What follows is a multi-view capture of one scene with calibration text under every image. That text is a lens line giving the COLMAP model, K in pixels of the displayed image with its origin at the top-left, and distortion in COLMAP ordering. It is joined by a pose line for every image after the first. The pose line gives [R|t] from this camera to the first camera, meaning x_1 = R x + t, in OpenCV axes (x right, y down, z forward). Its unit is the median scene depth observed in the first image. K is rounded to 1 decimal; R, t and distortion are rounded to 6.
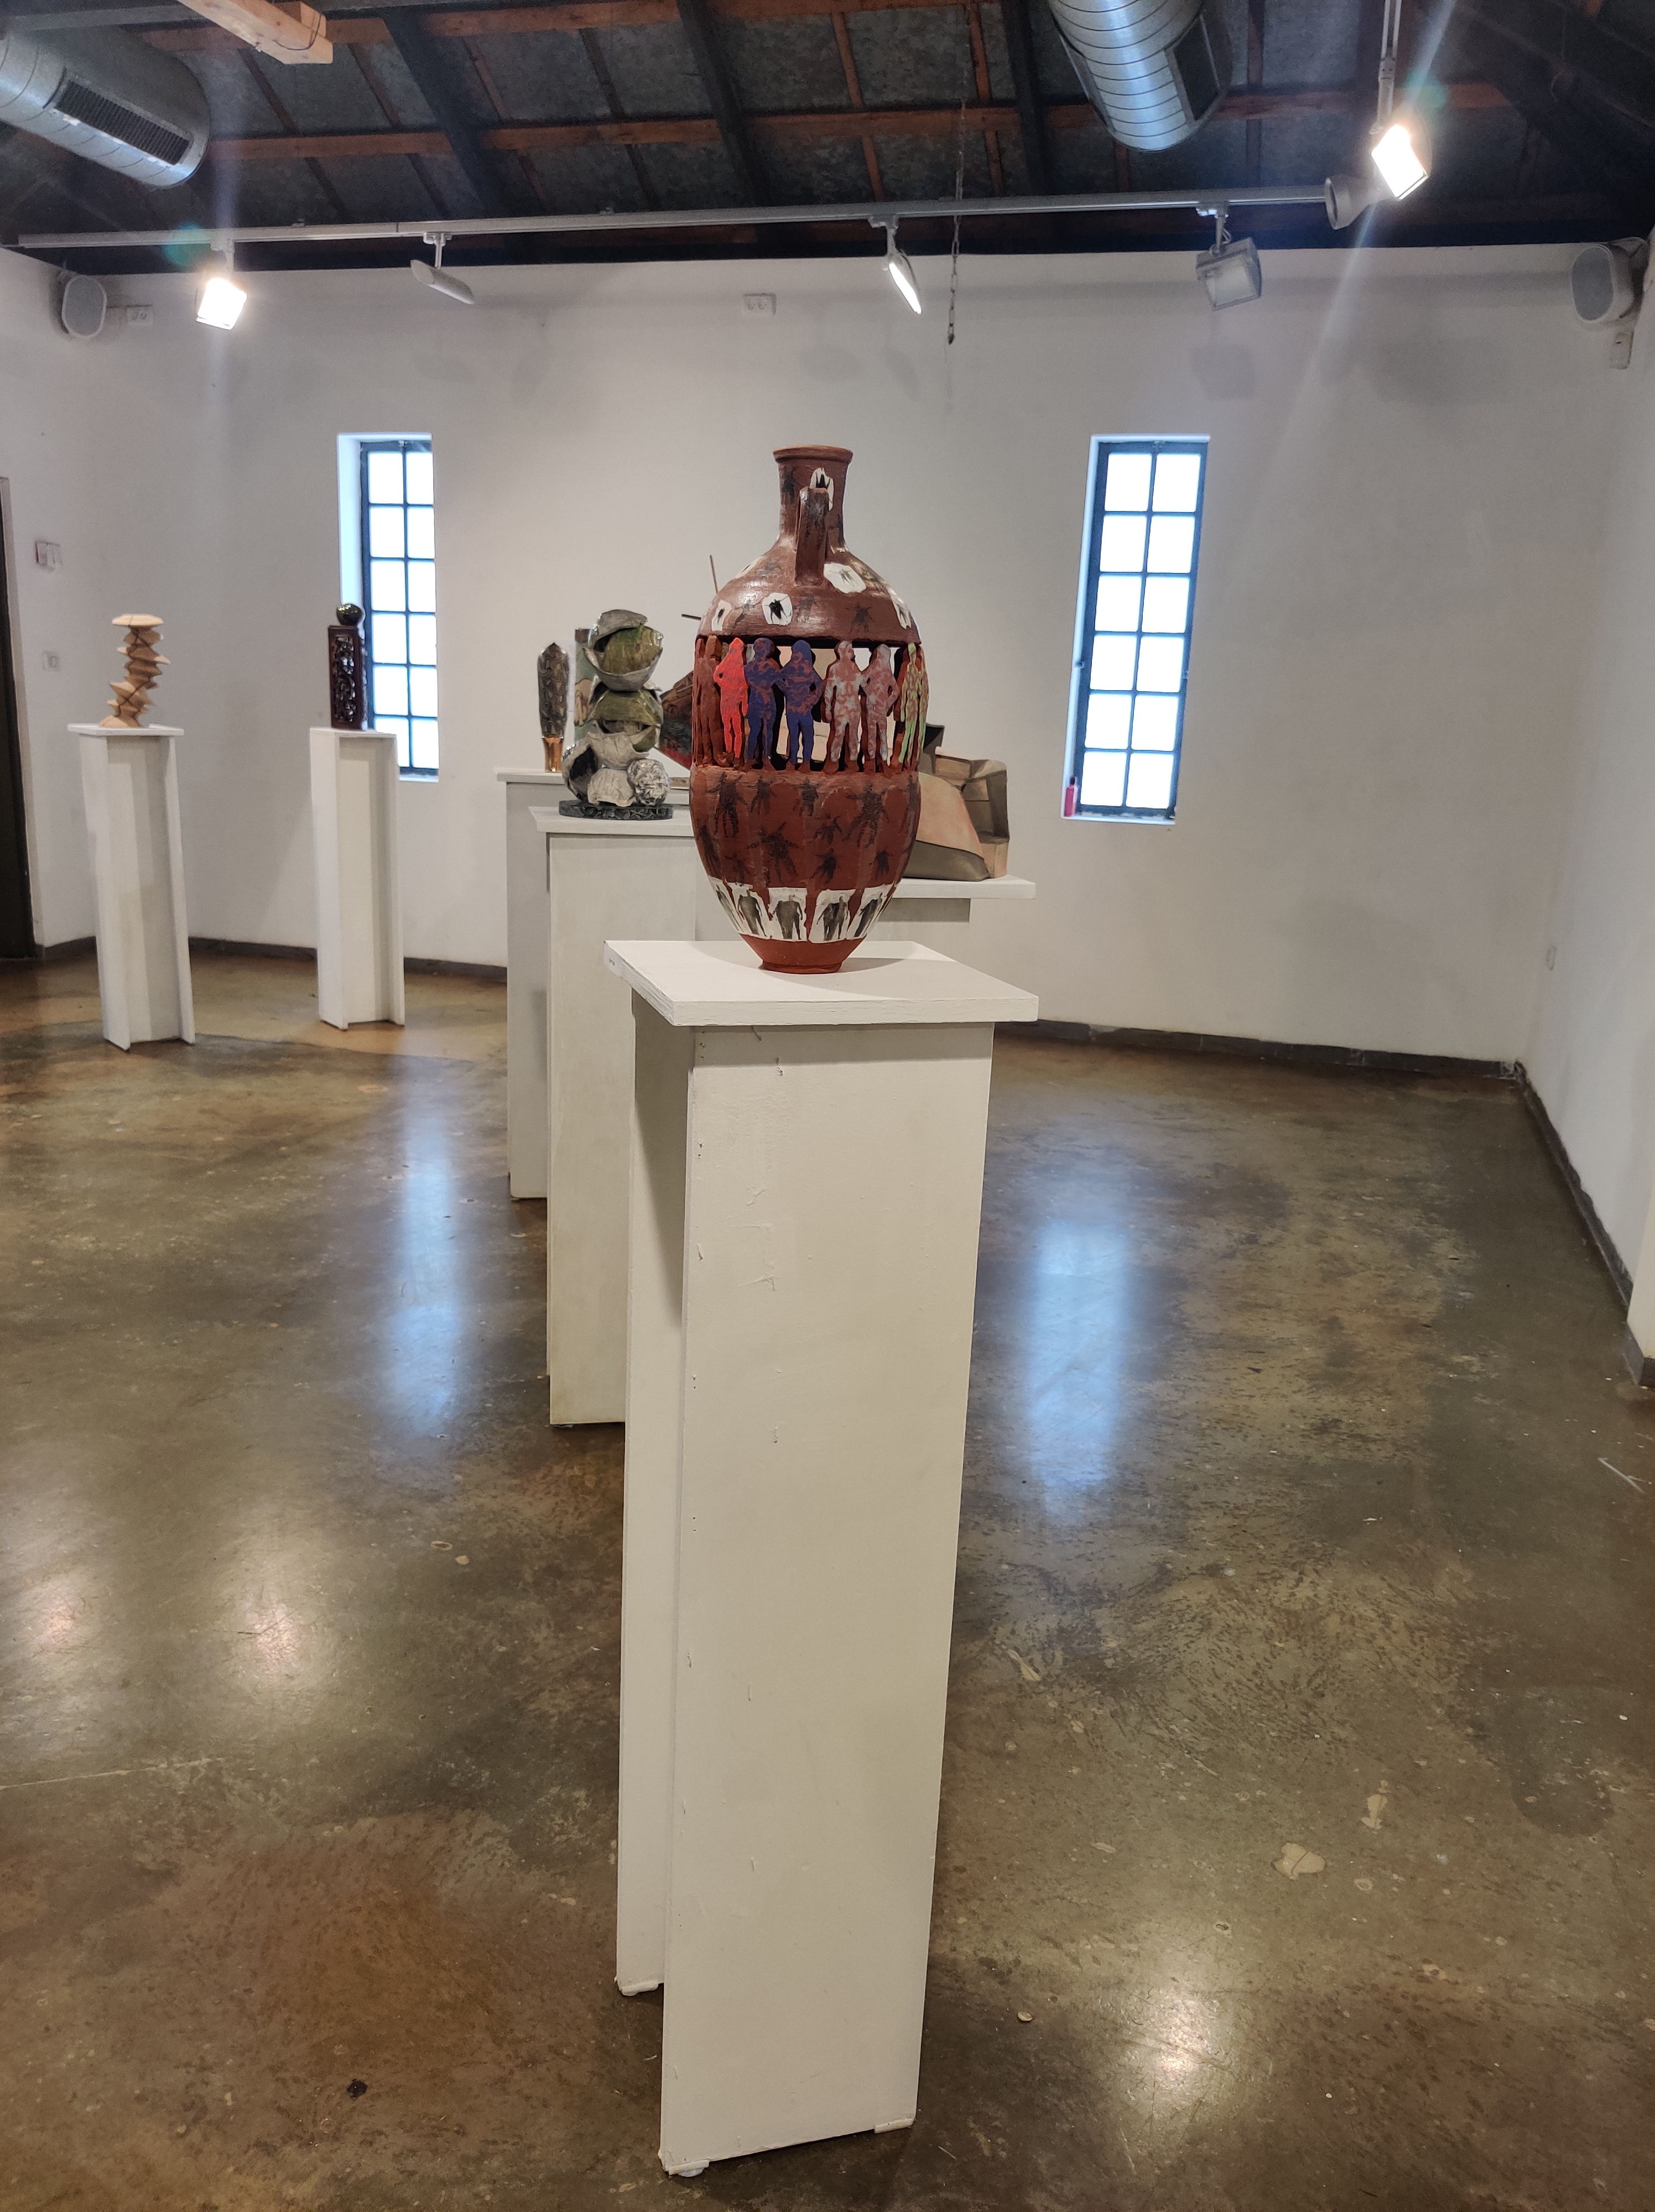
lens RADIAL K [[1688.5, 0, 827.5], [0, 1688.5, 1106.0], [0, 0, 1]] dist [-0.006957, -0.001425]
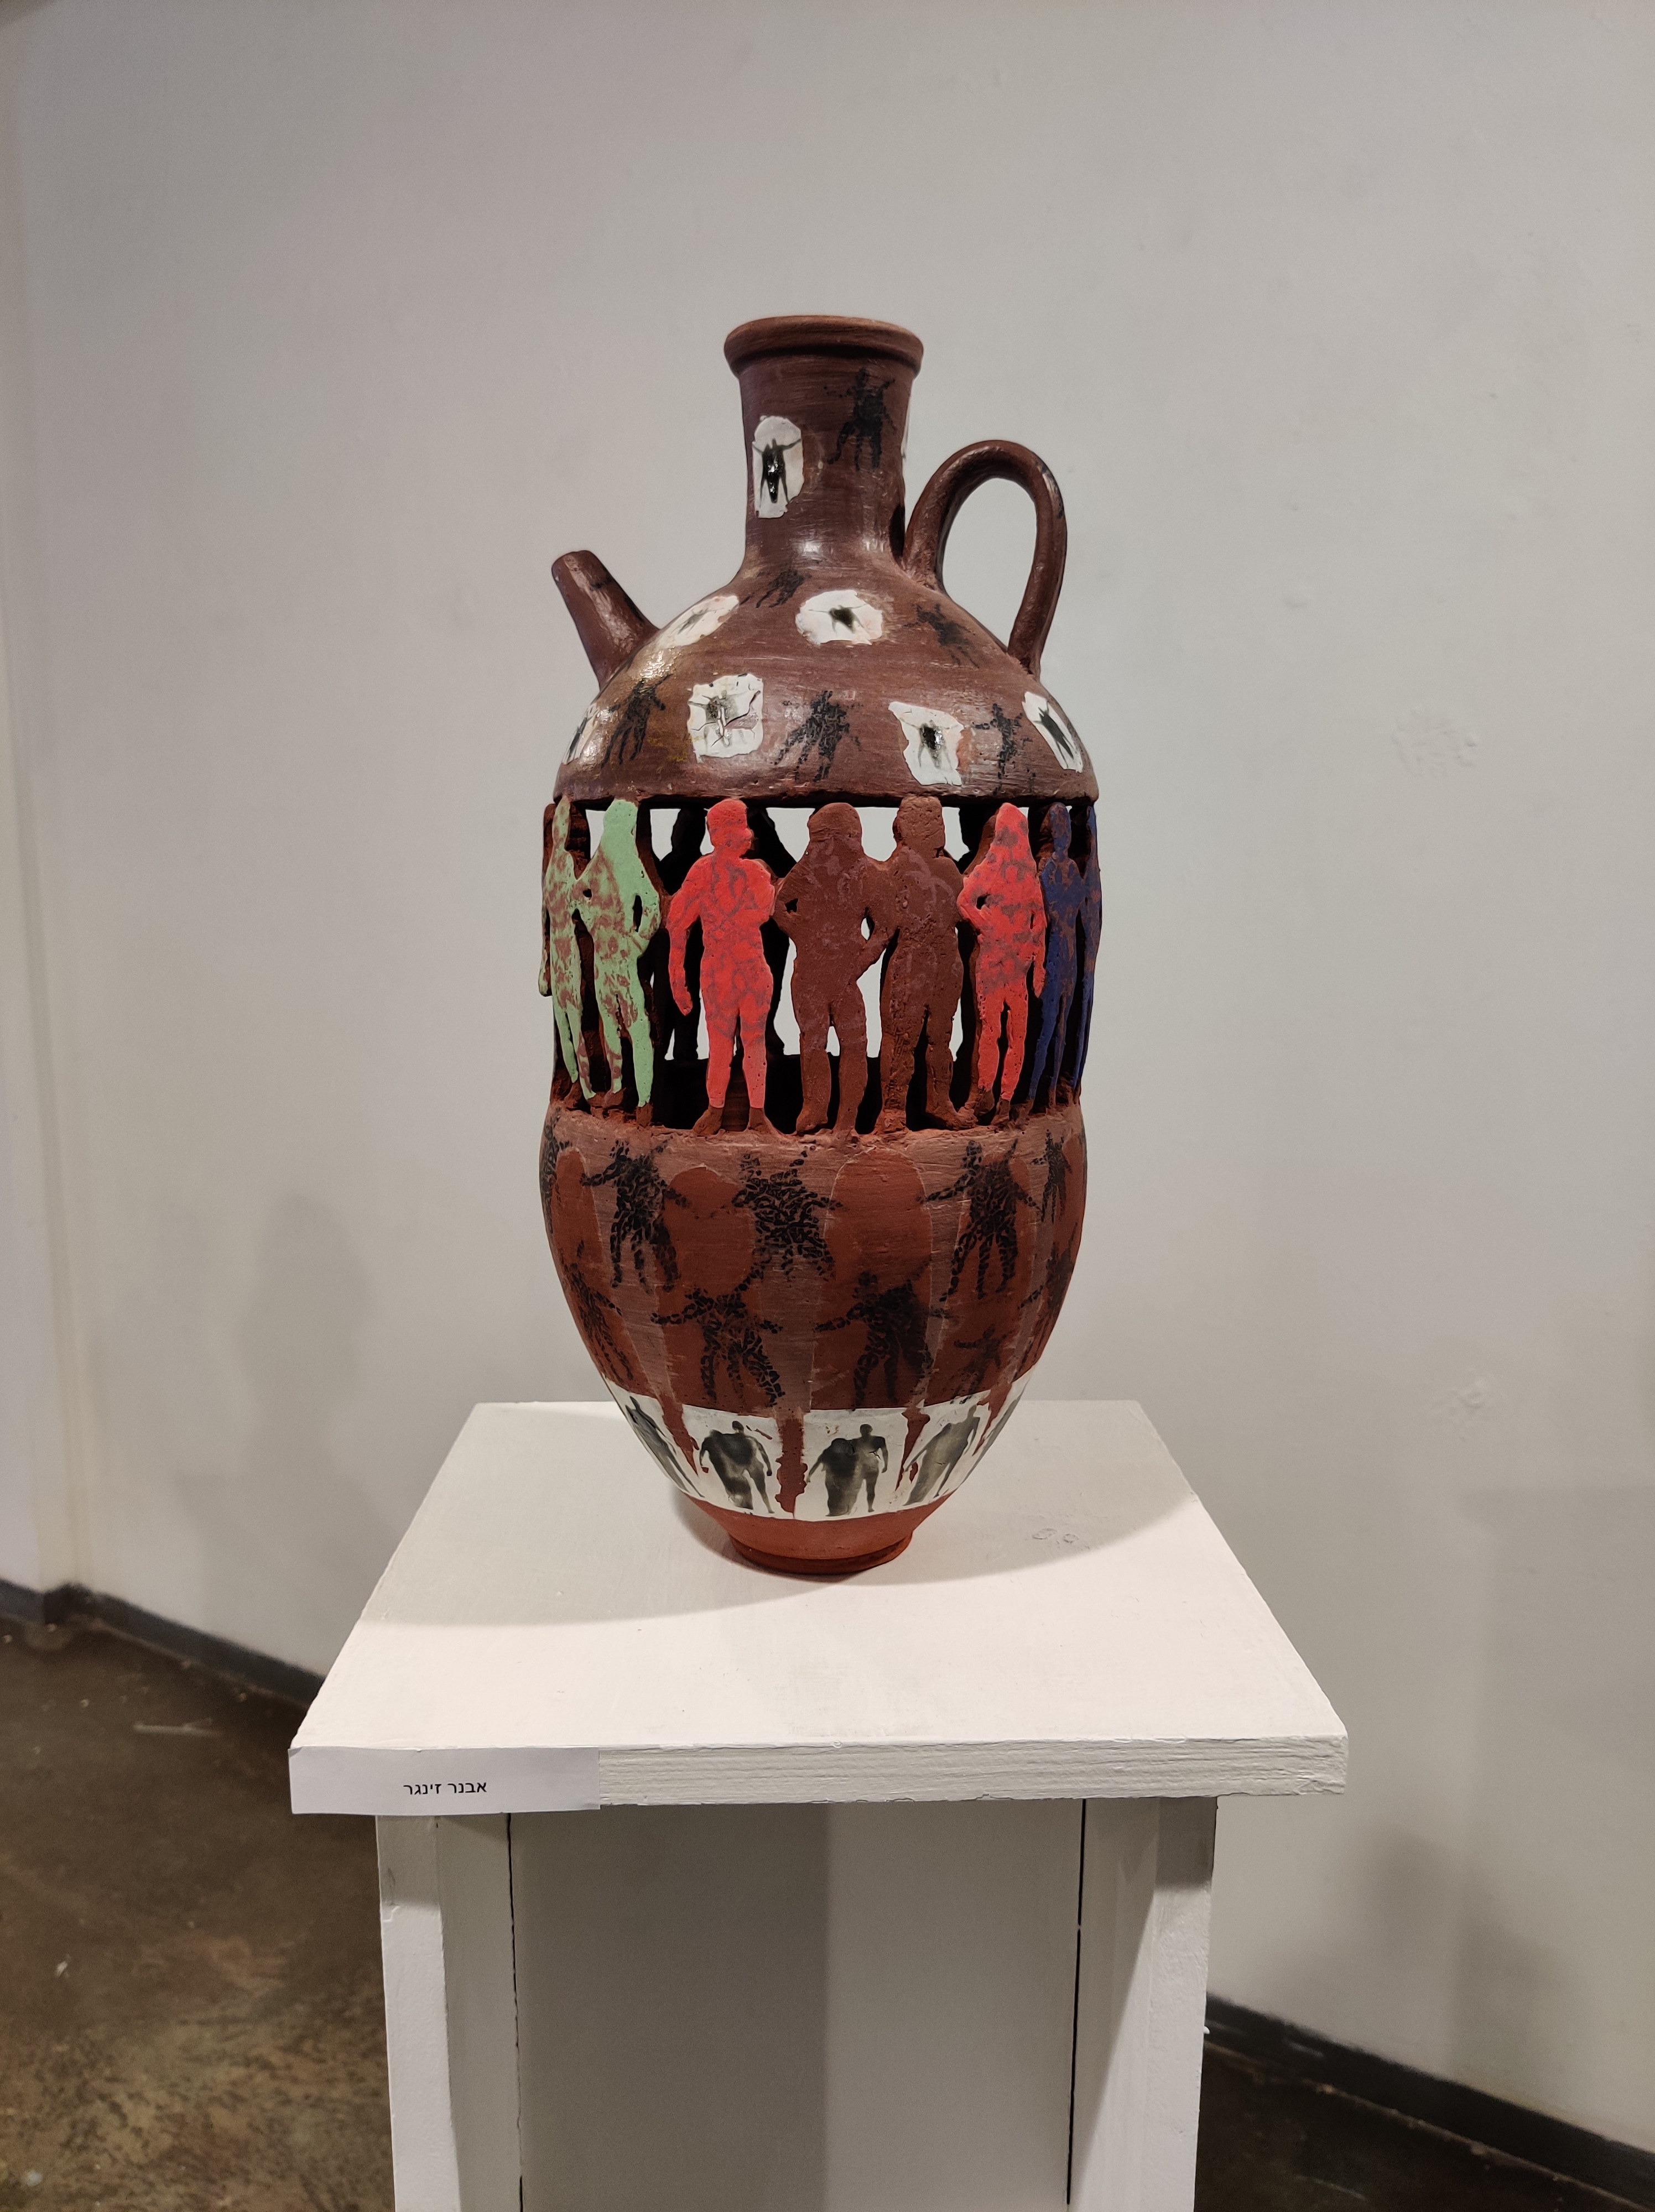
lens RADIAL K [[1688.5, 0, 827.5], [0, 1688.5, 1106.0], [0, 0, 1]] dist [-0.006957, -0.001425]
pose [[0.280530, -0.193875, 0.940062, -0.220289], [0.252357, 0.959830, 0.122644, -0.132017], [-0.926077, 0.202826, 0.318186, 0.455372]]
